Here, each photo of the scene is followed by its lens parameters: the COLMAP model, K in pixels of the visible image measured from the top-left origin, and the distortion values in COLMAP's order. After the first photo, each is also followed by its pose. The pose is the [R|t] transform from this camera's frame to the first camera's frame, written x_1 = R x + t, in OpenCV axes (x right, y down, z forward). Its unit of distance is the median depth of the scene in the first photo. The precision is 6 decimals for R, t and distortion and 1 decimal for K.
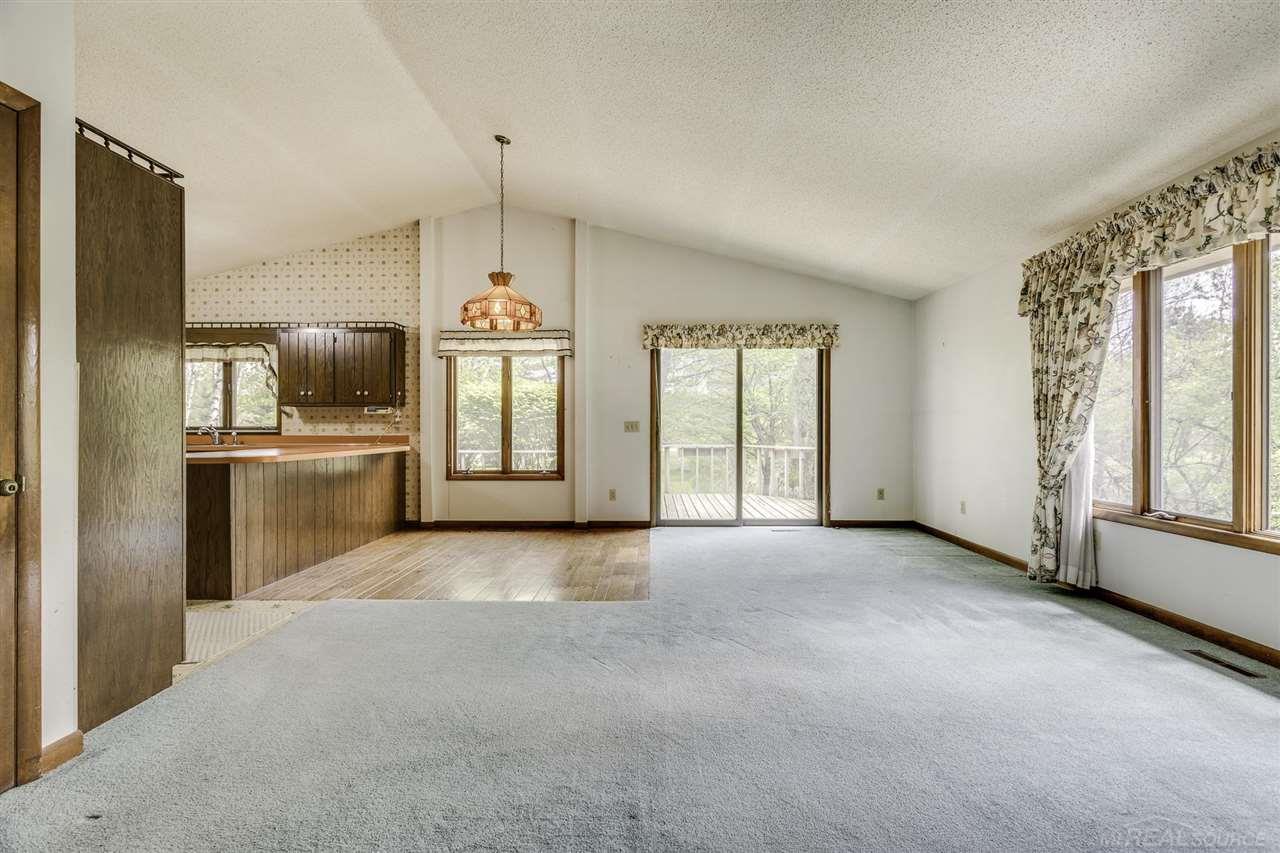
lens RADIAL K [[609.3, 0, 640.0], [0, 609.3, 426.5], [0, 0, 1]] dist [0.000429, 0.000123]
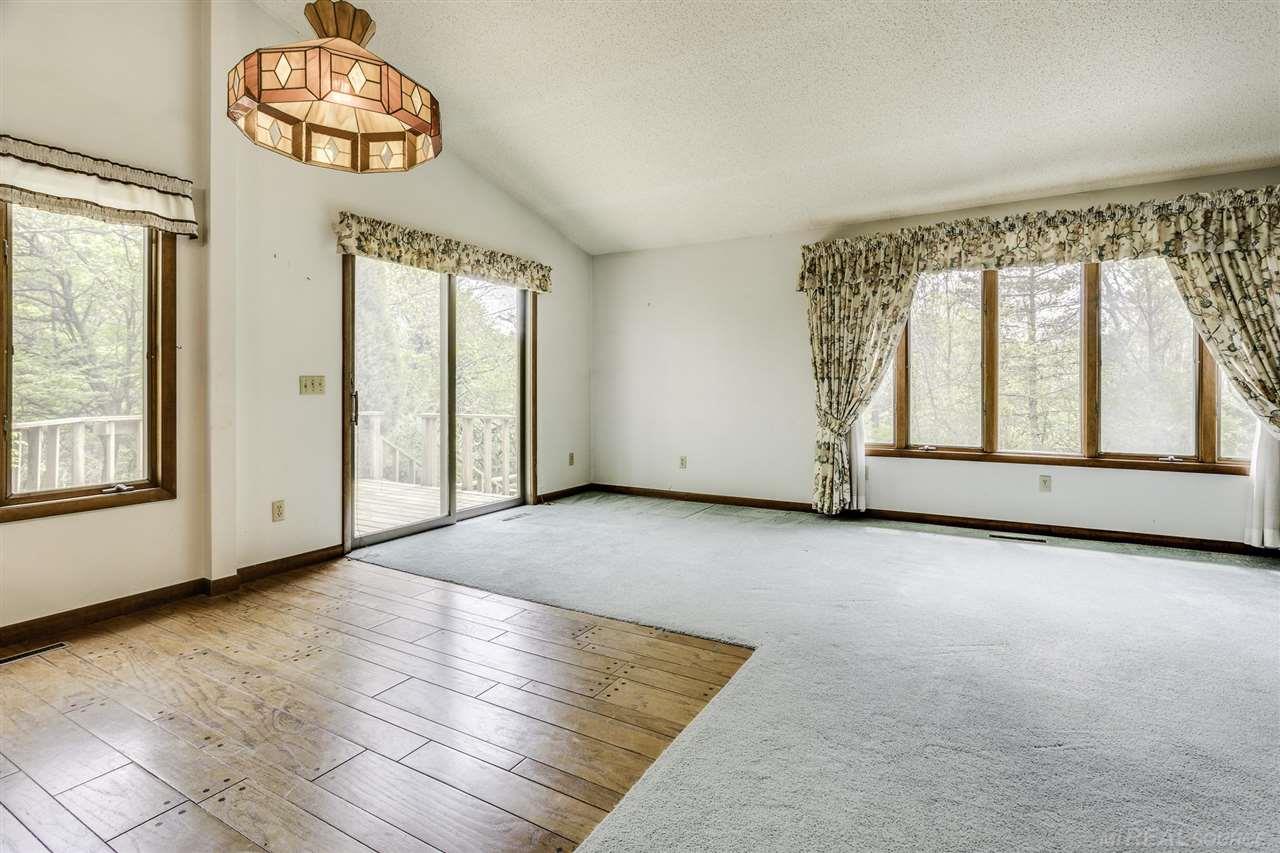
lens RADIAL K [[622.4, 0, 641.2], [0, 622.4, 391.4], [0, 0, 1]] dist [0.000513, -0.000066]
pose [[0.483645, -0.004812, 0.875251, -0.381732], [0.001521, 0.999988, 0.004657, 0.004329], [-0.875263, -0.000921, 0.483647, 0.462074]]
